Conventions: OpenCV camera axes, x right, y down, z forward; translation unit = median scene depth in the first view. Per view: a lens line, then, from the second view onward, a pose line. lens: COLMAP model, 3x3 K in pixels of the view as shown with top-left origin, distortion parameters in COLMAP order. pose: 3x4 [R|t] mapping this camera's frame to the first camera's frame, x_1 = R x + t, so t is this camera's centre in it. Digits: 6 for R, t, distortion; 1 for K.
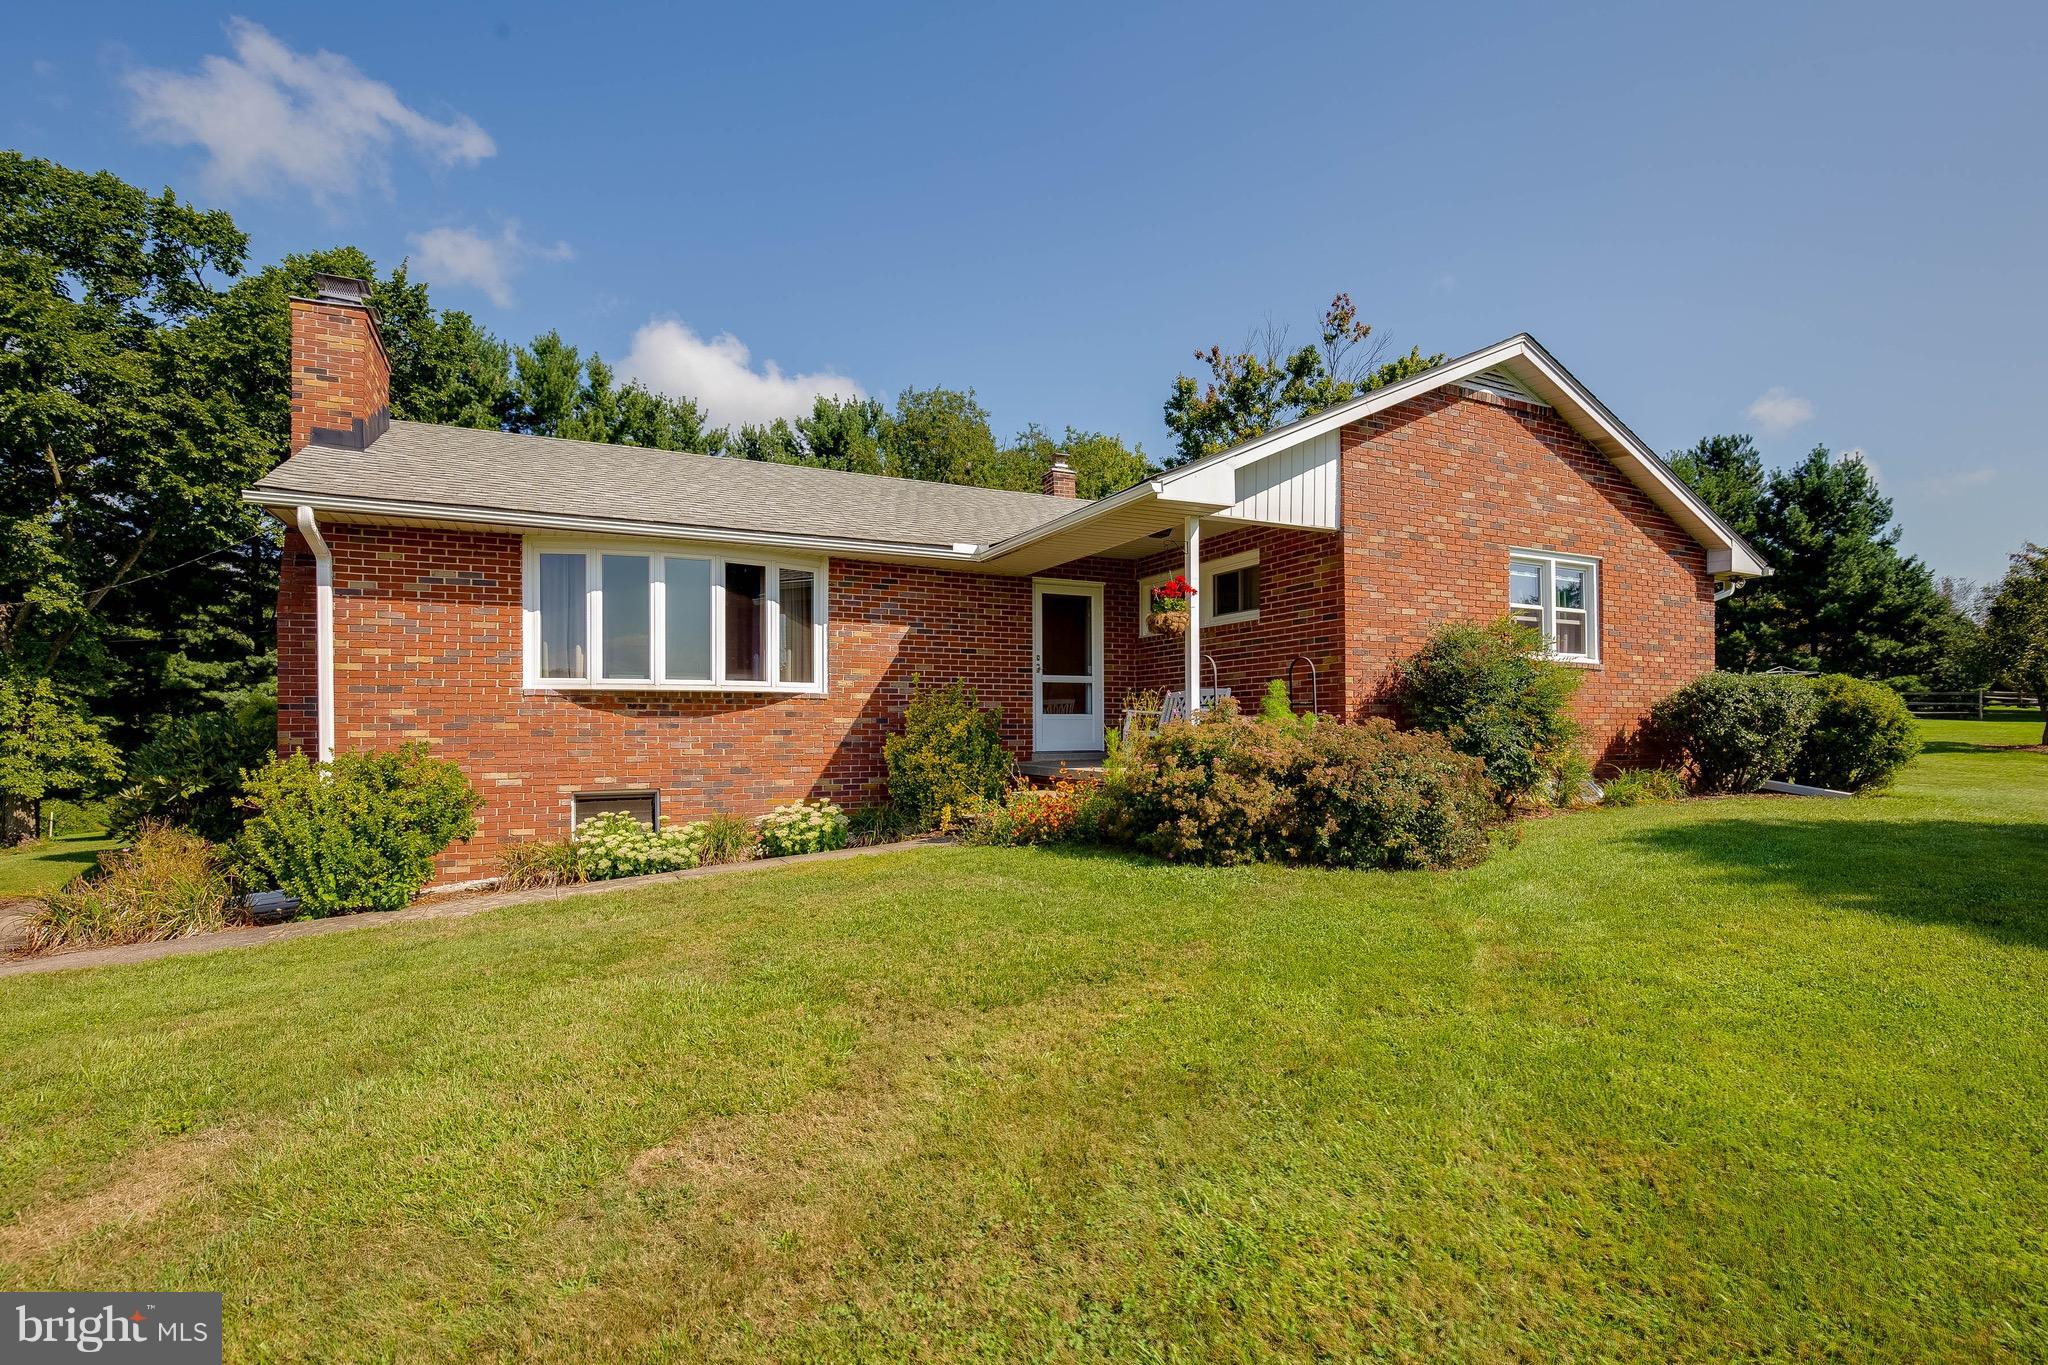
lens RADIAL K [[926.8, 0, 1029.7], [0, 926.8, 703.6], [0, 0, 1]] dist [-0.016628, -0.000494]
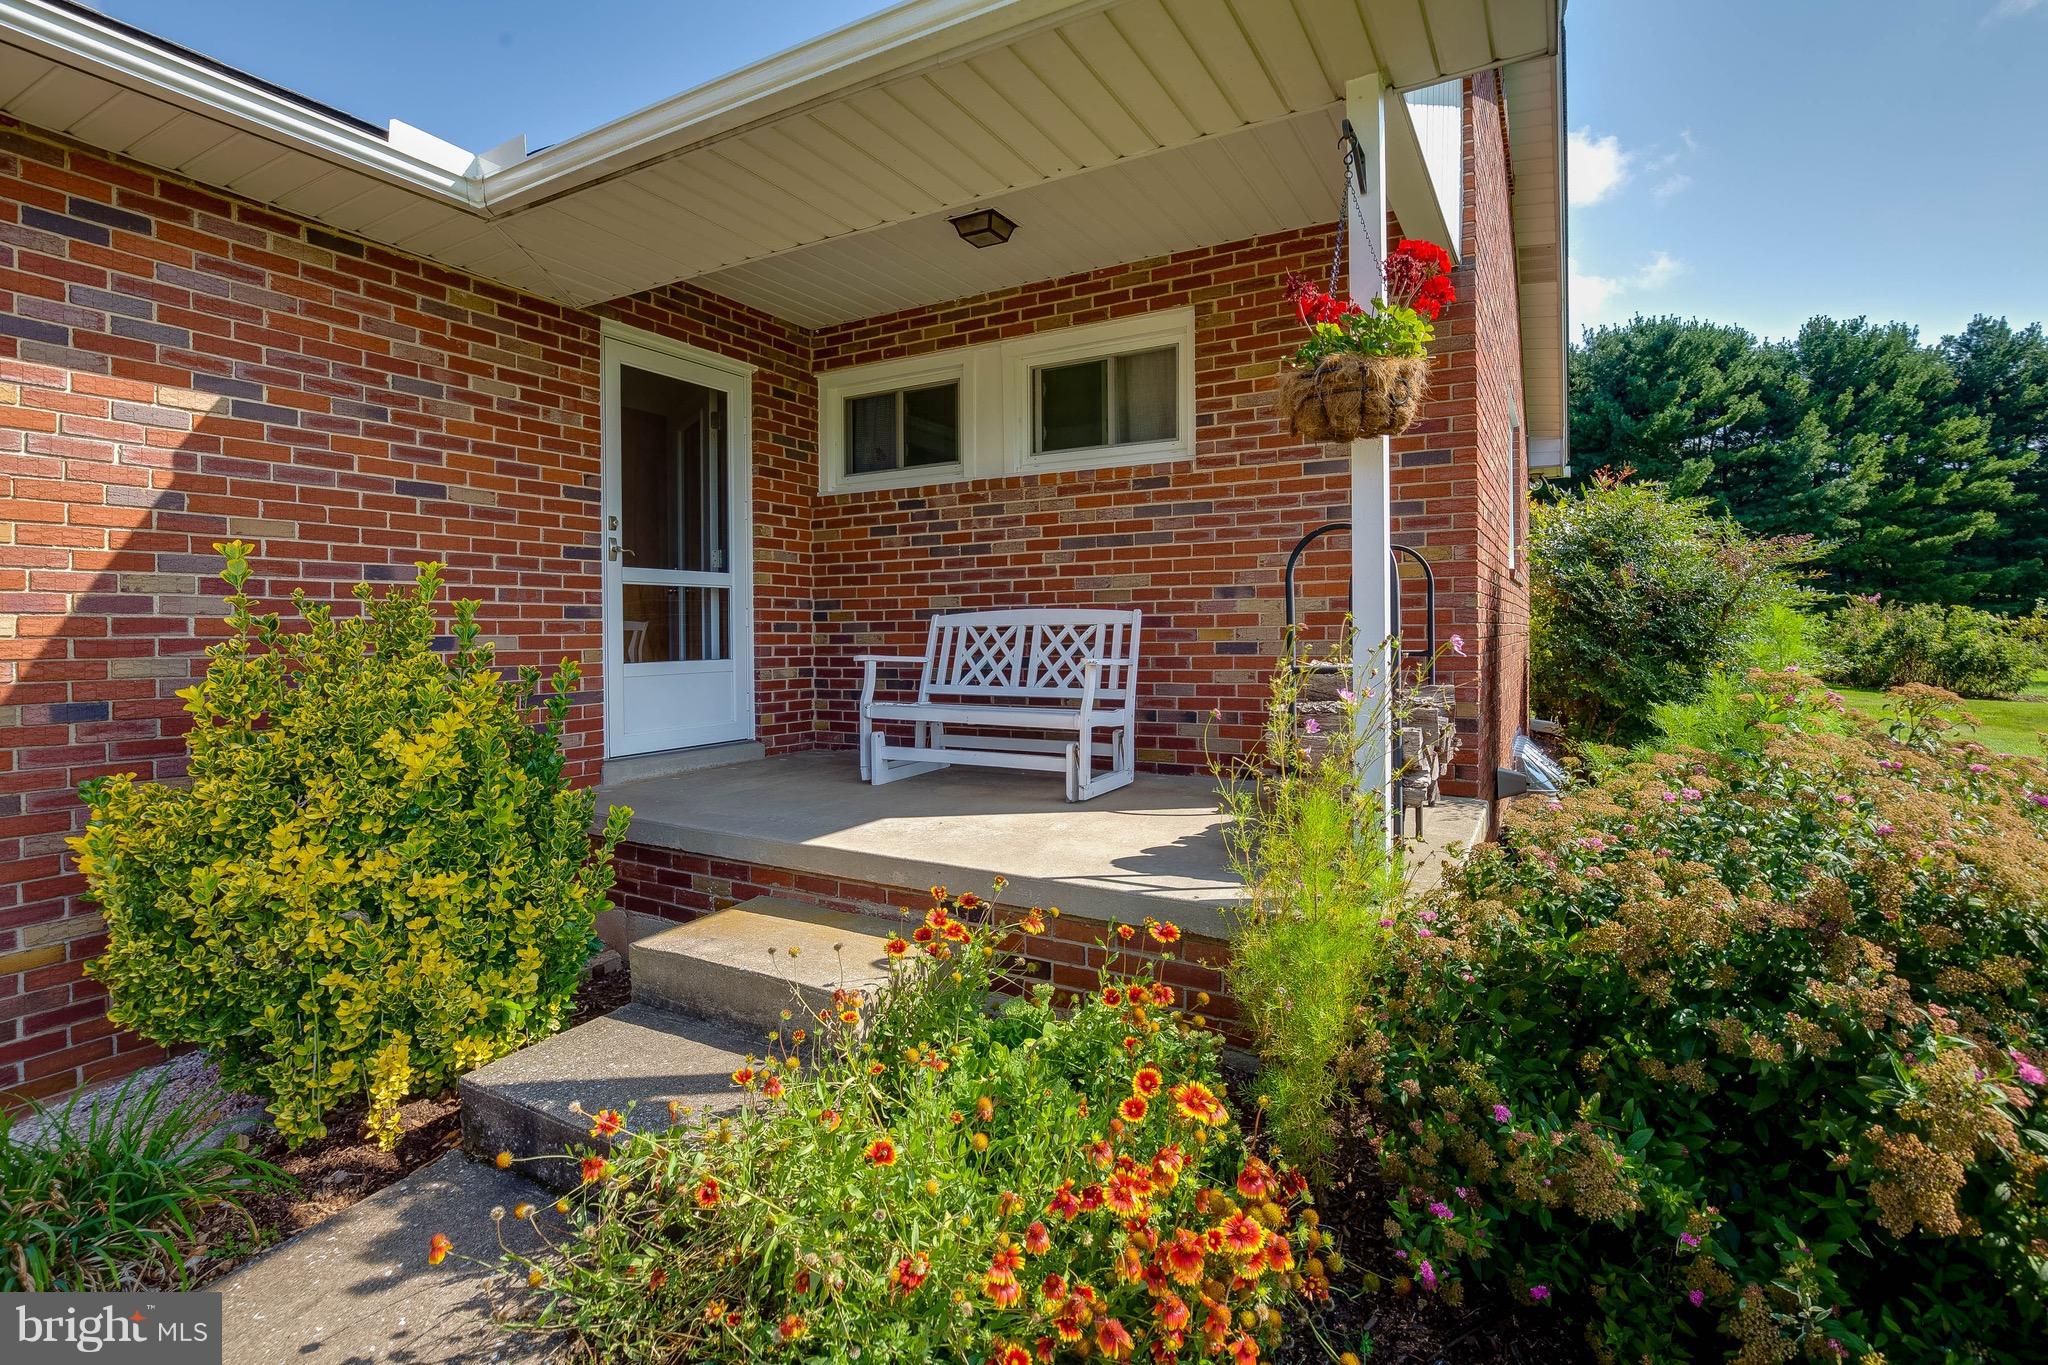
lens RADIAL K [[967.8, 0, 1016.3], [0, 967.8, 630.3], [0, 0, 1]] dist [-0.015201, -0.000108]
pose [[0.834557, -0.001874, 0.550918, -0.079739], [-0.012115, 0.999690, 0.021752, -0.015127], [-0.550788, -0.024828, 0.834276, 0.589153]]
